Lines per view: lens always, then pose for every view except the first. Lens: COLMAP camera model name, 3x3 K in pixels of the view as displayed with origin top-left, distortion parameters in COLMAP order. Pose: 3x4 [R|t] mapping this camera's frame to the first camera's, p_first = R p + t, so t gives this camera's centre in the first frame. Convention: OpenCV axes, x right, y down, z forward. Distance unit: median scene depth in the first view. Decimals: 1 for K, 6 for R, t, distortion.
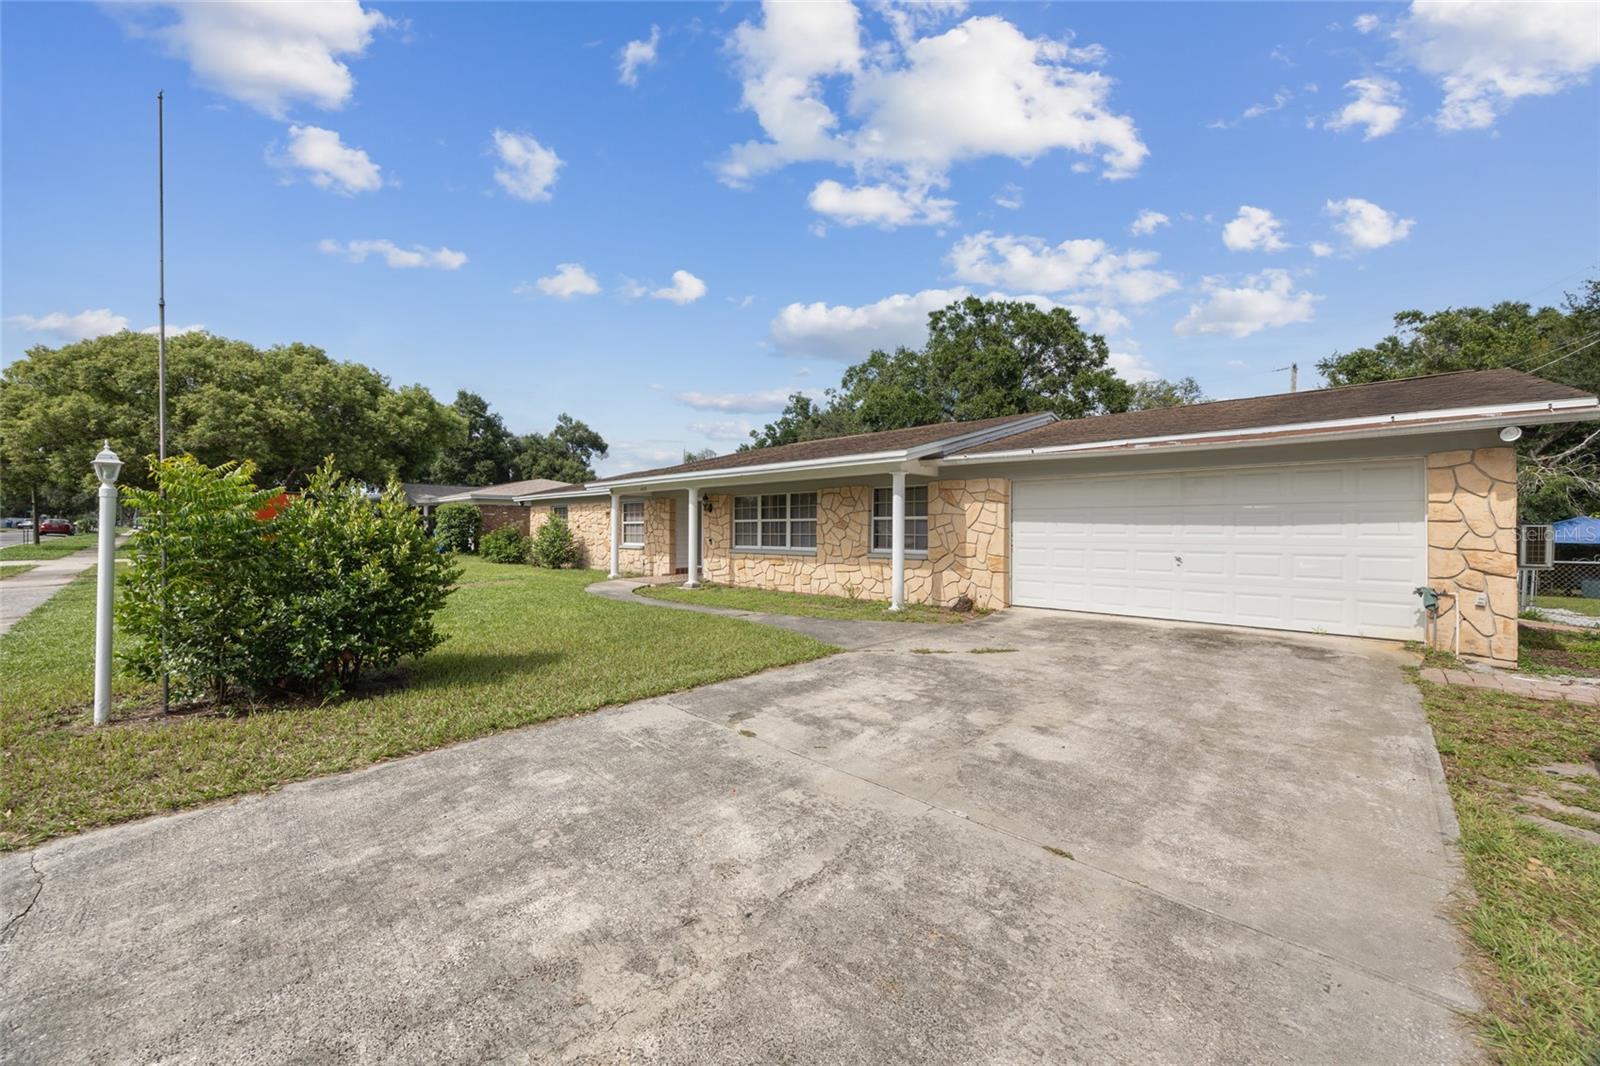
lens RADIAL K [[653.2, 0, 793.1], [0, 653.2, 532.0], [0, 0, 1]] dist [-0.001083, -0.000231]
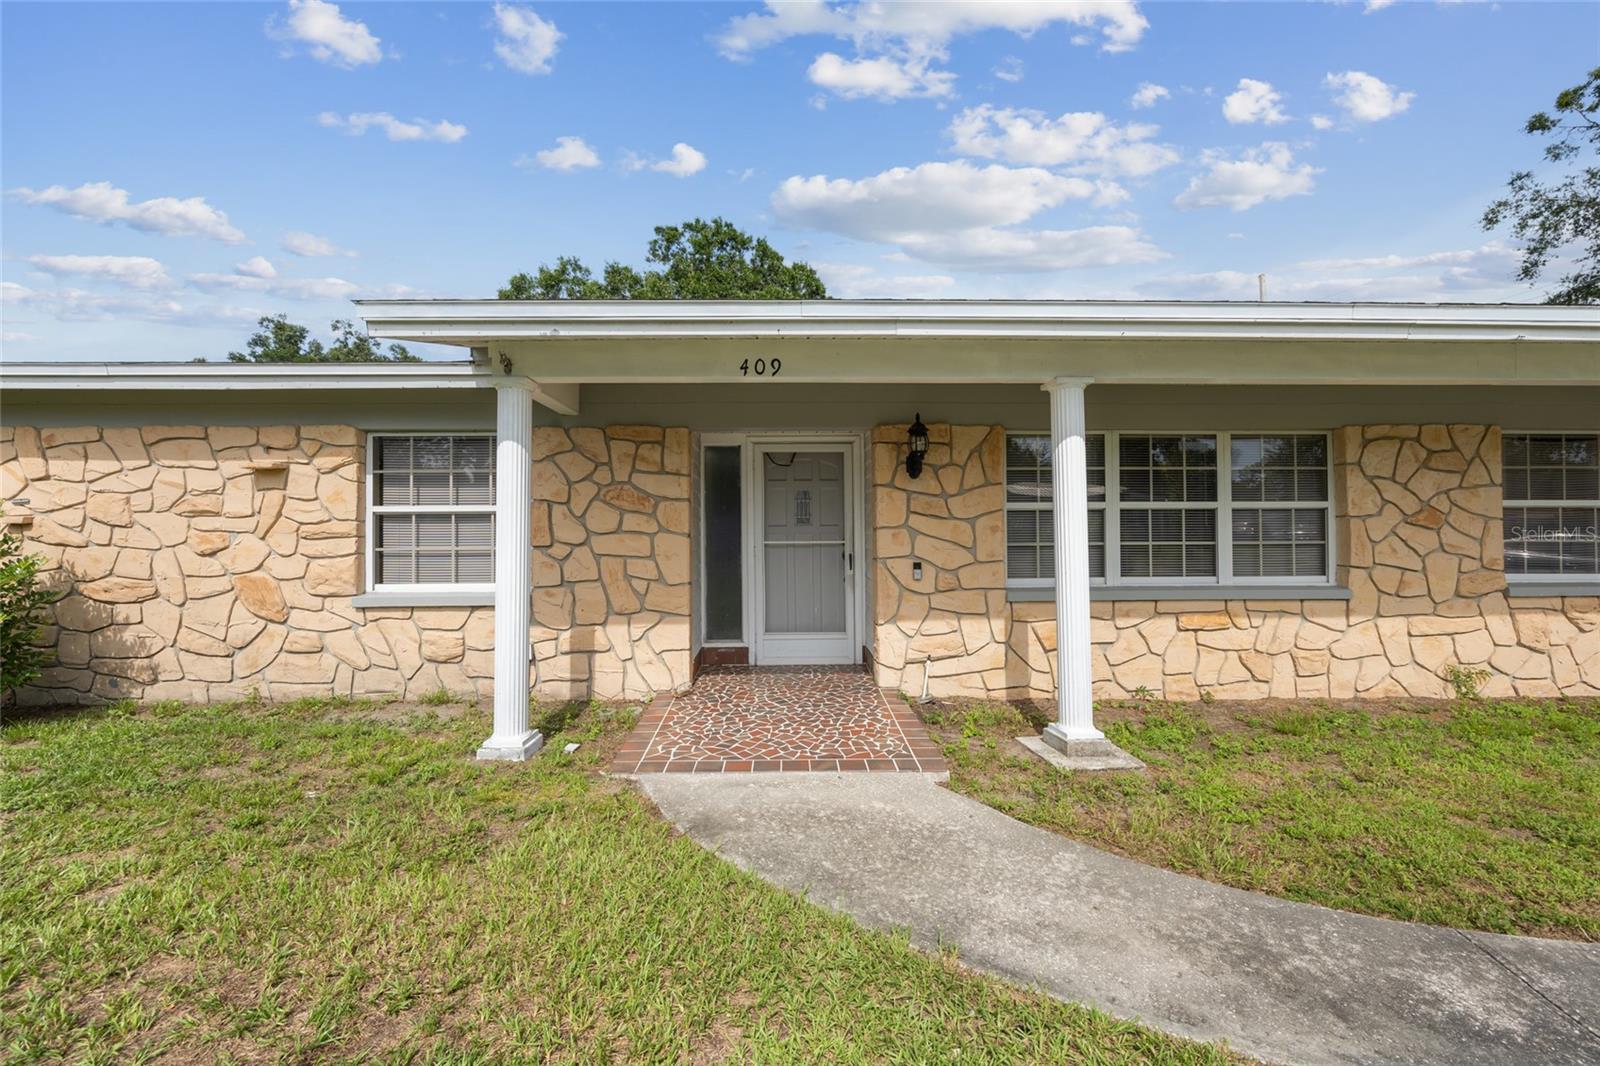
lens RADIAL K [[653.2, 0, 795.8], [0, 653.2, 522.0], [0, 0, 1]] dist [-0.001083, -0.000231]
pose [[0.692085, 0.006038, 0.721790, -0.412694], [0.007525, 0.999850, -0.015579, -0.004582], [-0.721776, 0.016214, 0.691936, 0.853936]]
